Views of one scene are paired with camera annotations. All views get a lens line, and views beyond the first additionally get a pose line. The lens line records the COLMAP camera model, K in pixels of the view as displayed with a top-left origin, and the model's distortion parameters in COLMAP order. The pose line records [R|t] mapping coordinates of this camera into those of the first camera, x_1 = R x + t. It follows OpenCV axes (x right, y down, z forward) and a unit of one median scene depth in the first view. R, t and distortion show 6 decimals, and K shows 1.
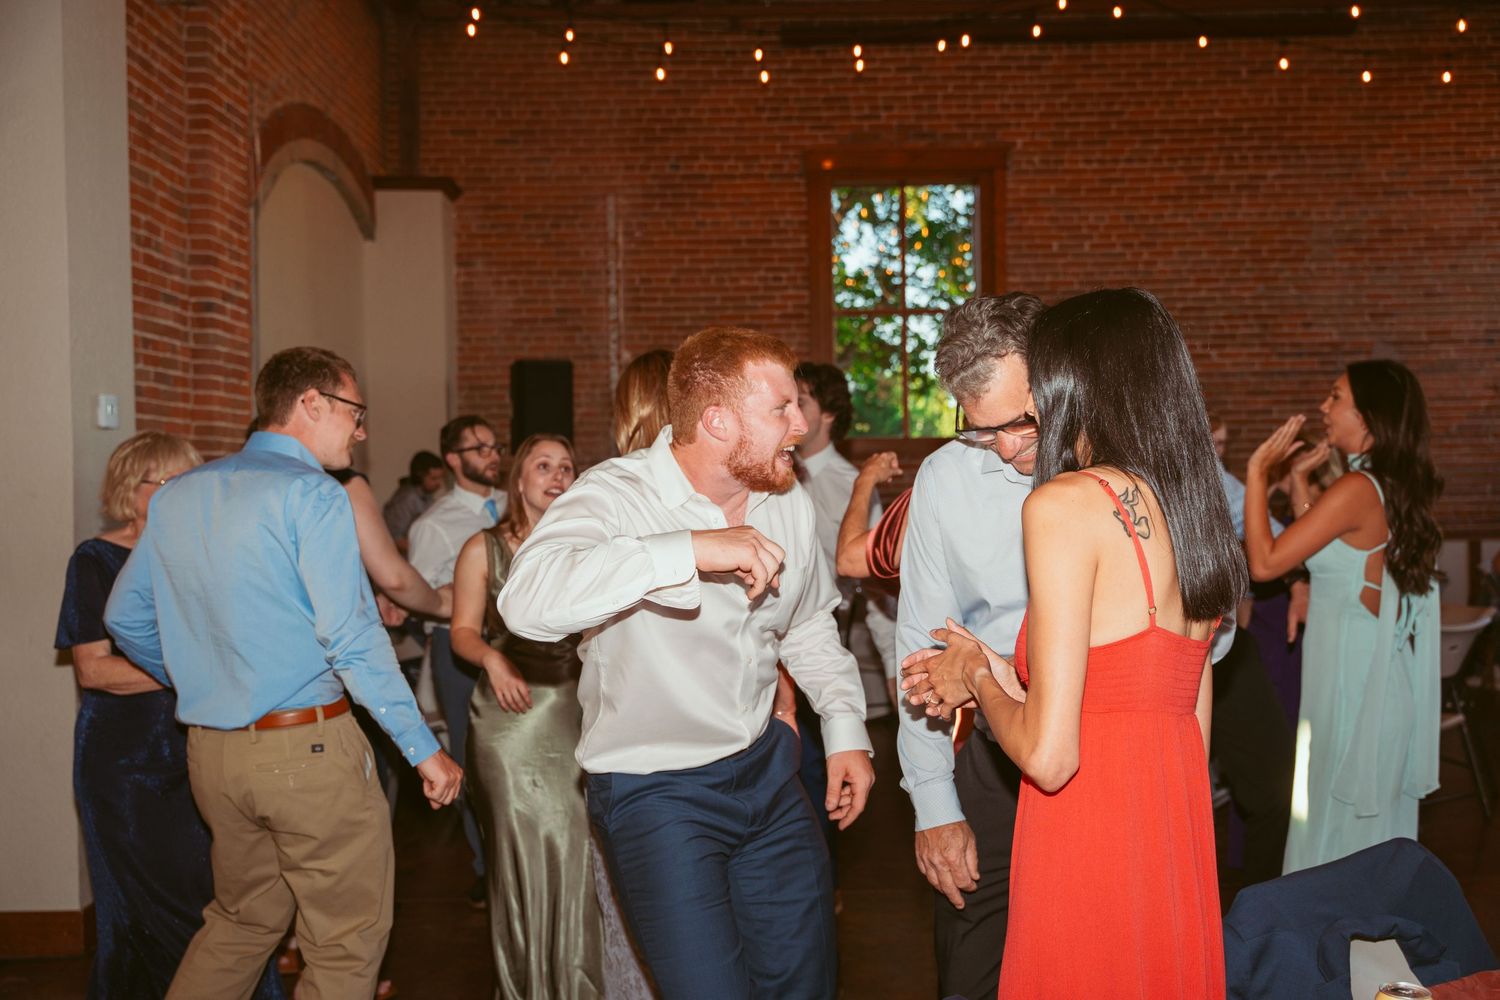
lens RADIAL K [[1491.5, 0, 755.0], [0, 1491.5, 497.5], [0, 0, 1]] dist [0.018953, 0.000000]
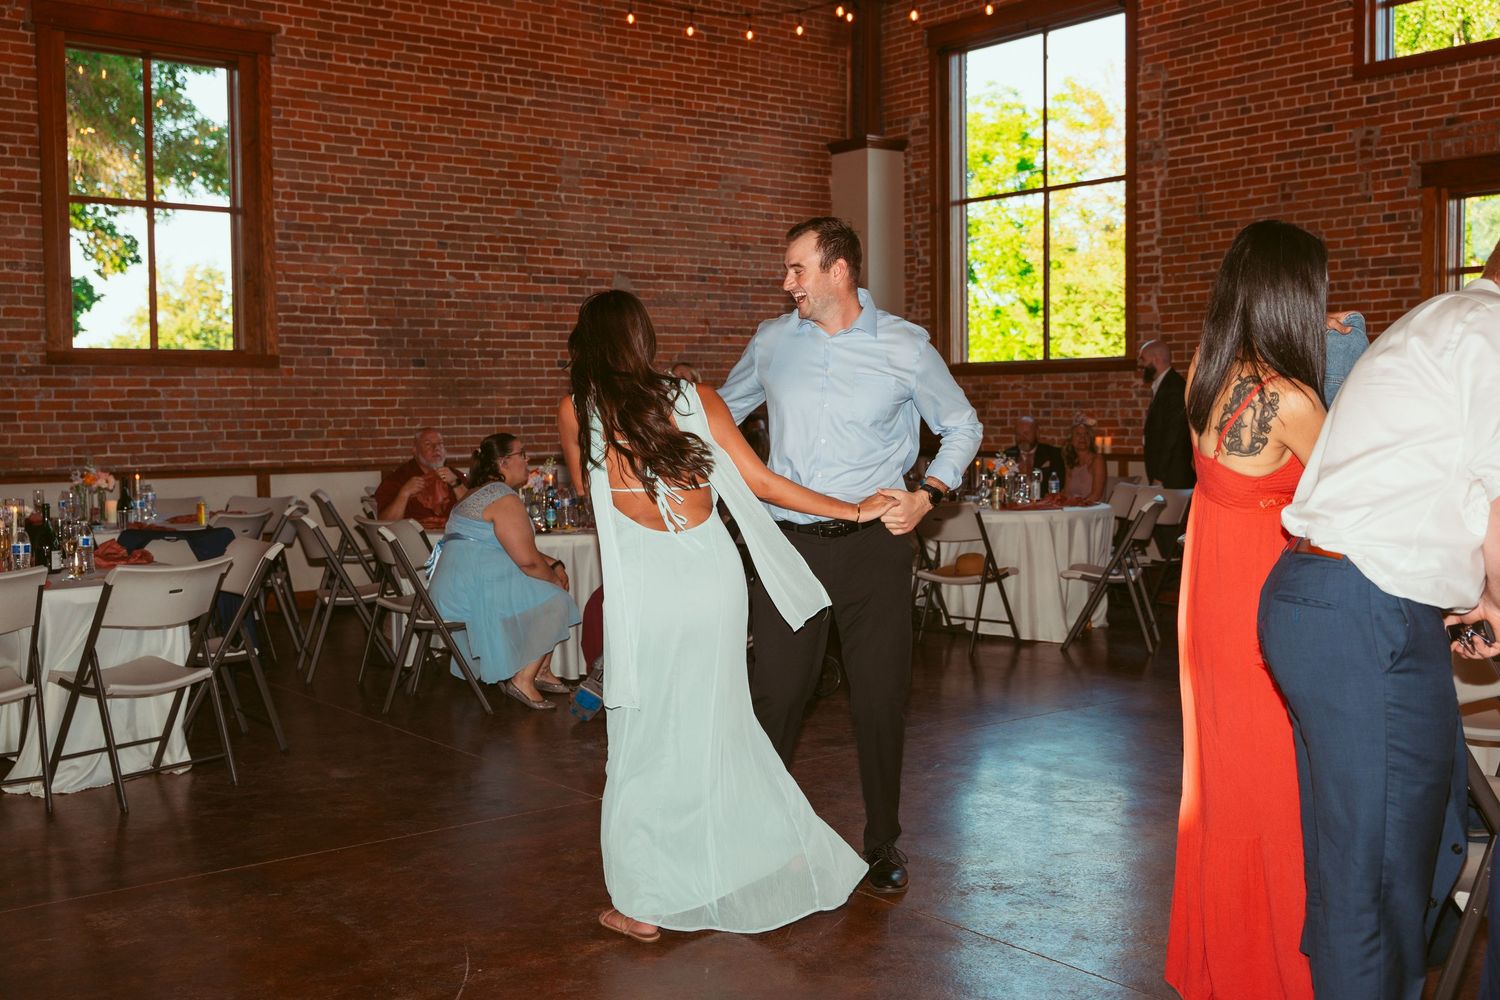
lens RADIAL K [[1578.7, 0, 757.0], [0, 1578.7, 482.8], [0, 0, 1]] dist [0.012315, 0.000000]
pose [[0.795893, -0.018798, 0.605146, -0.183070], [0.000759, 0.999548, 0.030051, 0.010327], [-0.605437, -0.023458, 0.795547, 0.052861]]
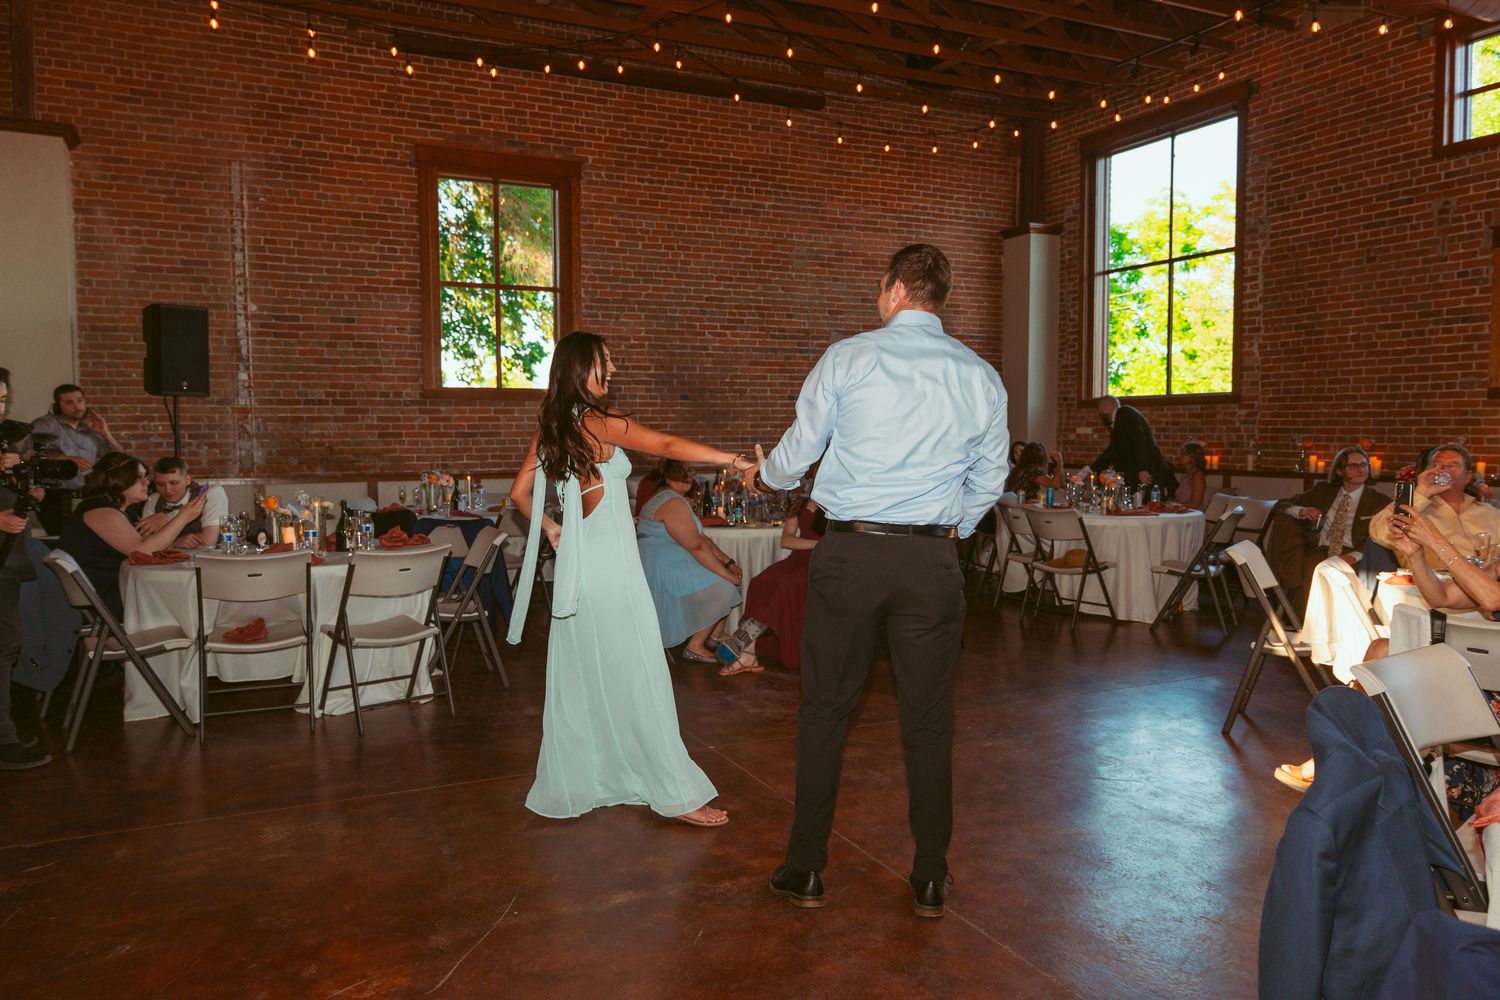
lens RADIAL K [[1082.1, 0, 763.5], [0, 1082.1, 496.0], [0, 0, 1]] dist [0.021426, -0.026950]
pose [[0.905989, -0.011540, 0.423144, -0.085002], [-0.008759, 0.998903, 0.045996, 0.006356], [-0.423211, -0.045378, 0.904894, 0.086027]]
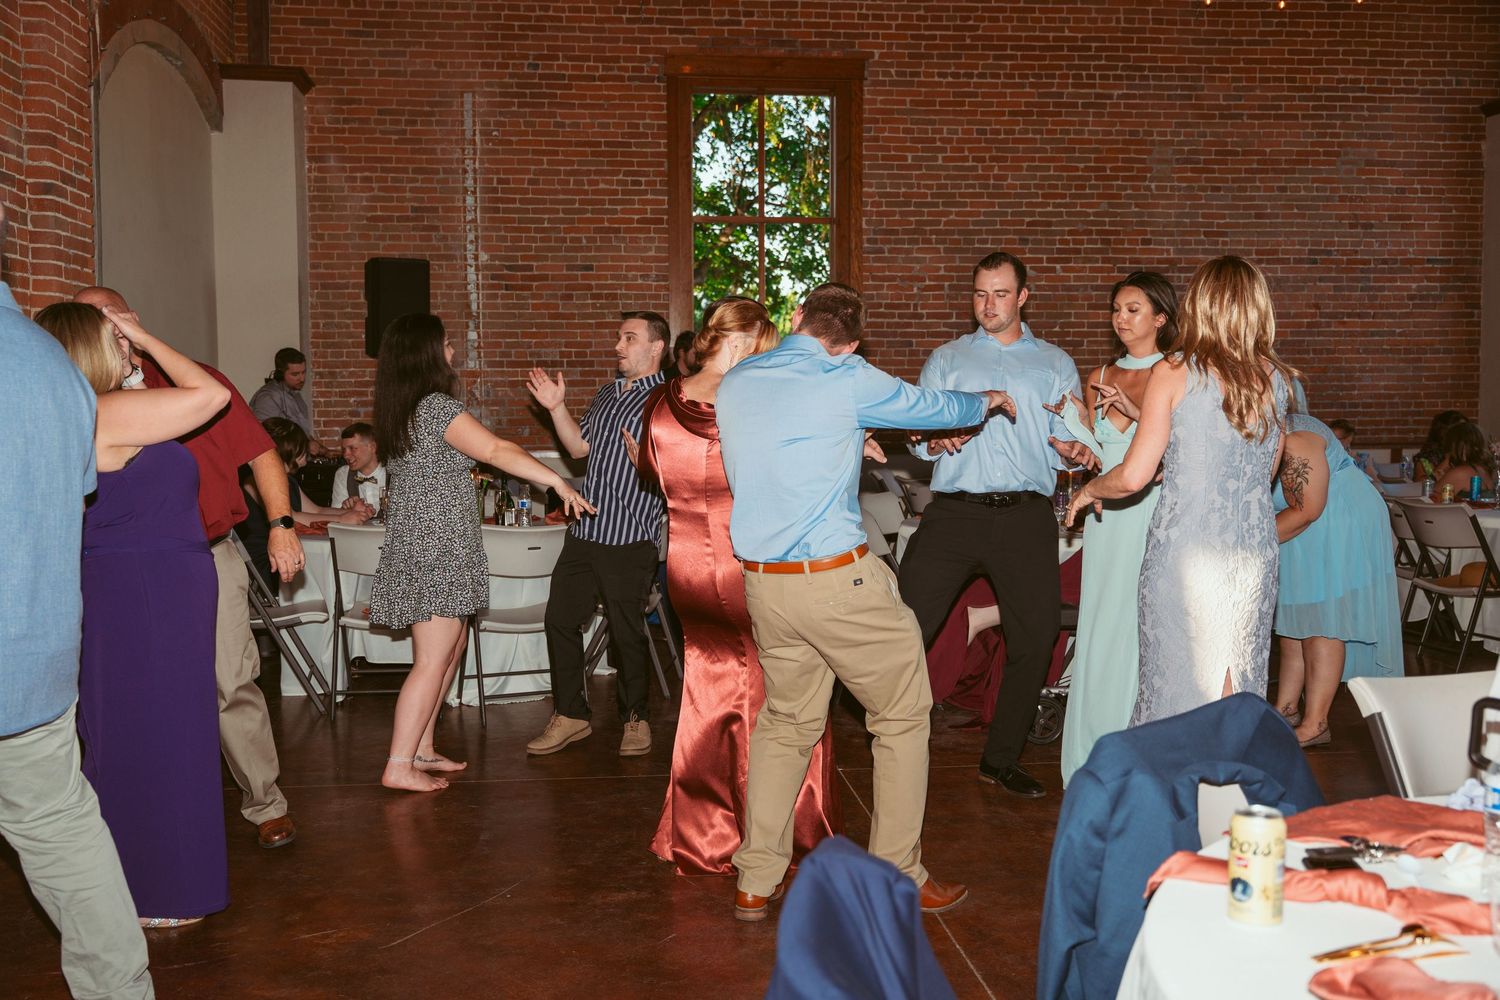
lens RADIAL K [[1463.7, 0, 748.8], [0, 1463.7, 497.1], [0, 0, 1]] dist [0.007510, 0.000000]
pose [[0.995308, 0.005984, 0.096571, -0.003562], [-0.011457, 0.998353, 0.056220, 0.007917], [-0.096075, -0.057063, 0.993737, 0.003703]]
